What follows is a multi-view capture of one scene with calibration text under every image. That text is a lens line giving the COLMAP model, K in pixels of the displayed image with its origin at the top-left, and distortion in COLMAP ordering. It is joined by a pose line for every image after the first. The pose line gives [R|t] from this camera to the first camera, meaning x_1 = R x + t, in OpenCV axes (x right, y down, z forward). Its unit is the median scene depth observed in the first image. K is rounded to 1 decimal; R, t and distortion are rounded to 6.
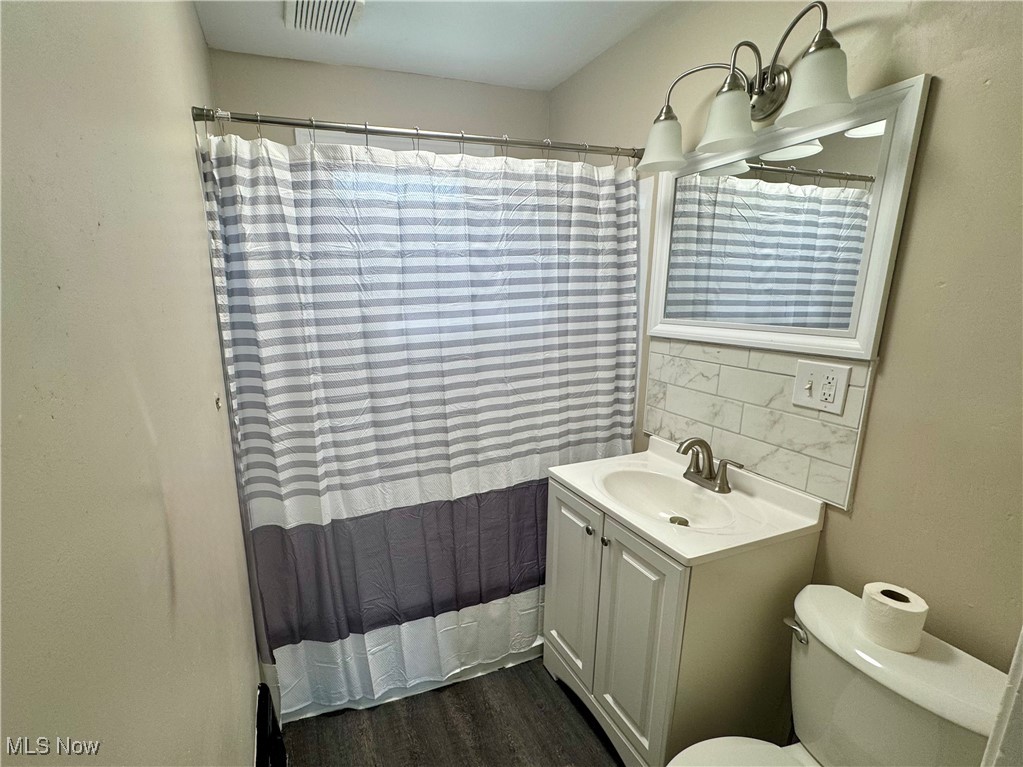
lens RADIAL K [[458.4, 0, 448.7], [0, 458.4, 391.8], [0, 0, 1]] dist [0.000872, 0.000213]
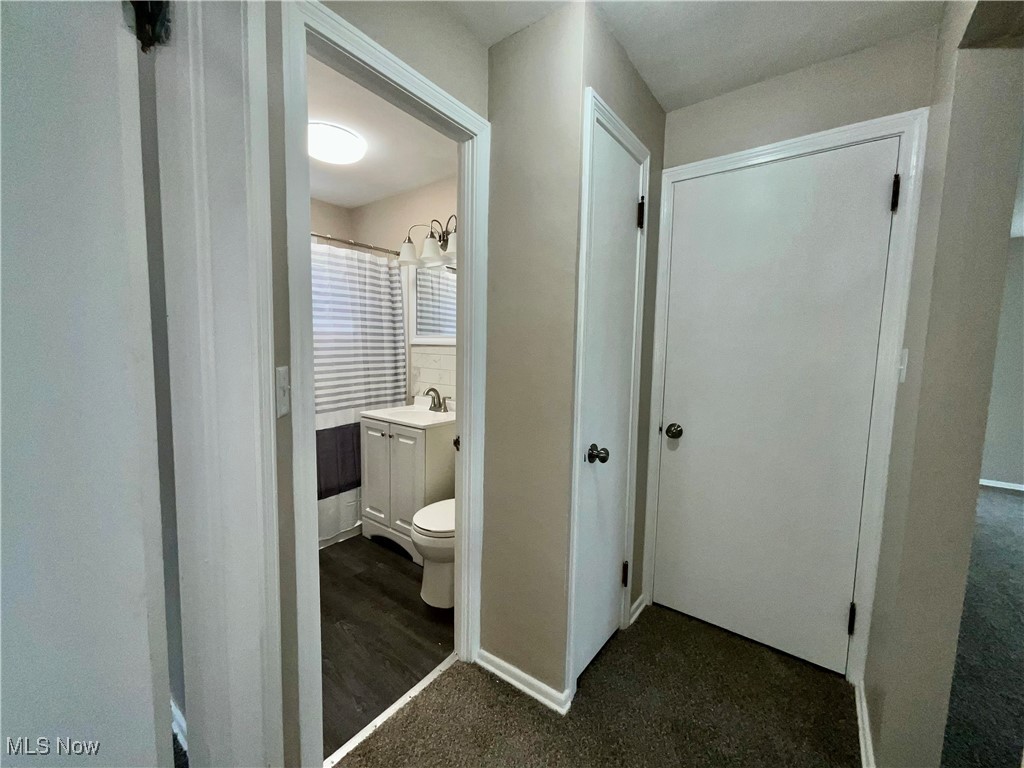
lens RADIAL K [[416.6, 0, 512.0], [0, 416.6, 384.0], [0, 0, 1]] dist [-0.000300, 0.000623]
pose [[0.835416, -0.012782, 0.549470, -0.174822], [0.087990, 0.989945, -0.110751, 0.278260], [-0.542530, 0.140871, 0.828141, -0.672976]]
